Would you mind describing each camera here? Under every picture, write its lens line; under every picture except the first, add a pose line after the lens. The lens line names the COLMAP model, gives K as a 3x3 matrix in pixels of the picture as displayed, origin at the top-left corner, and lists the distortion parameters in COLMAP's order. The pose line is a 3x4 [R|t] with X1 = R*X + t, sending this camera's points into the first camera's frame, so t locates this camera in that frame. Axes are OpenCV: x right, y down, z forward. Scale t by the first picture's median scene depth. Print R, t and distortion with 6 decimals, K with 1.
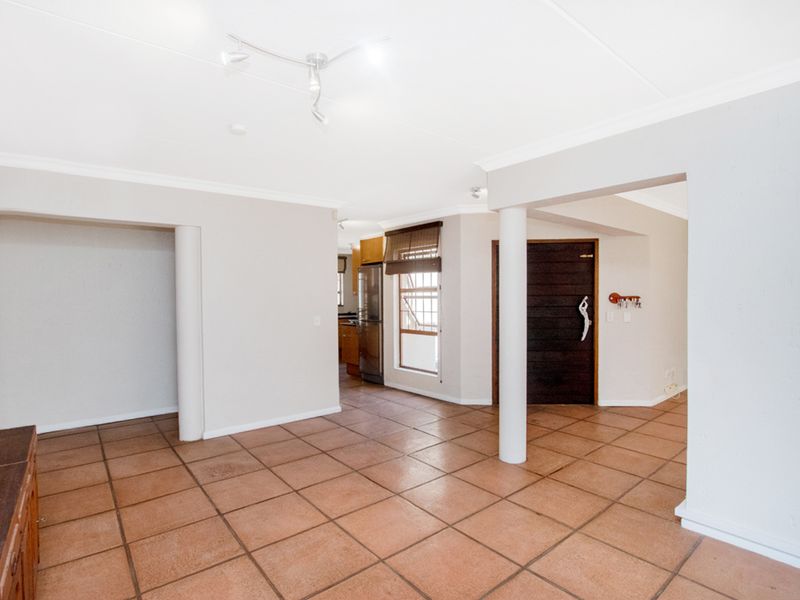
lens RADIAL K [[415.4, 0, 401.3], [0, 415.4, 296.2], [0, 0, 1]] dist [-0.019745, -0.000751]
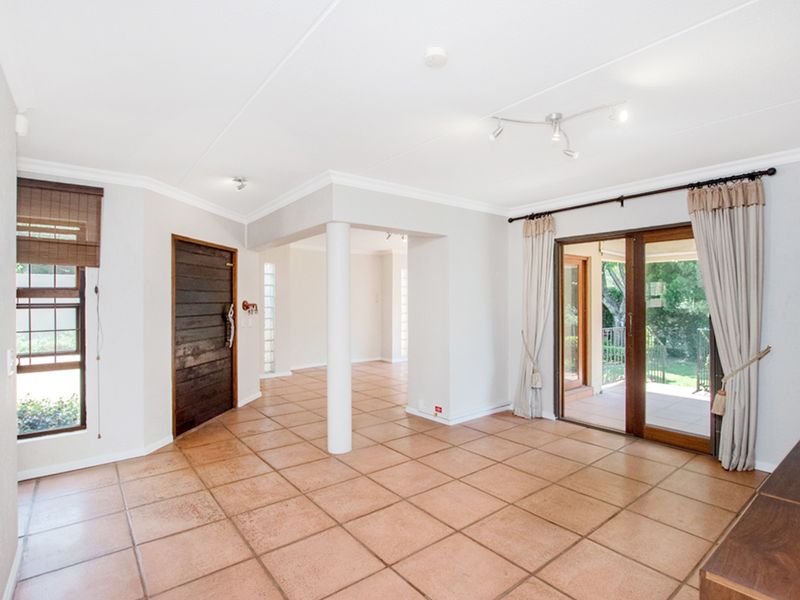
lens RADIAL K [[415.9, 0, 401.3], [0, 415.9, 302.1], [0, 0, 1]] dist [-0.007924, 0.000512]
pose [[0.014405, 0.004244, 0.999887, -0.592184], [0.001853, 0.999989, -0.004271, 0.001056], [-0.999895, 0.001914, 0.014397, 0.571344]]
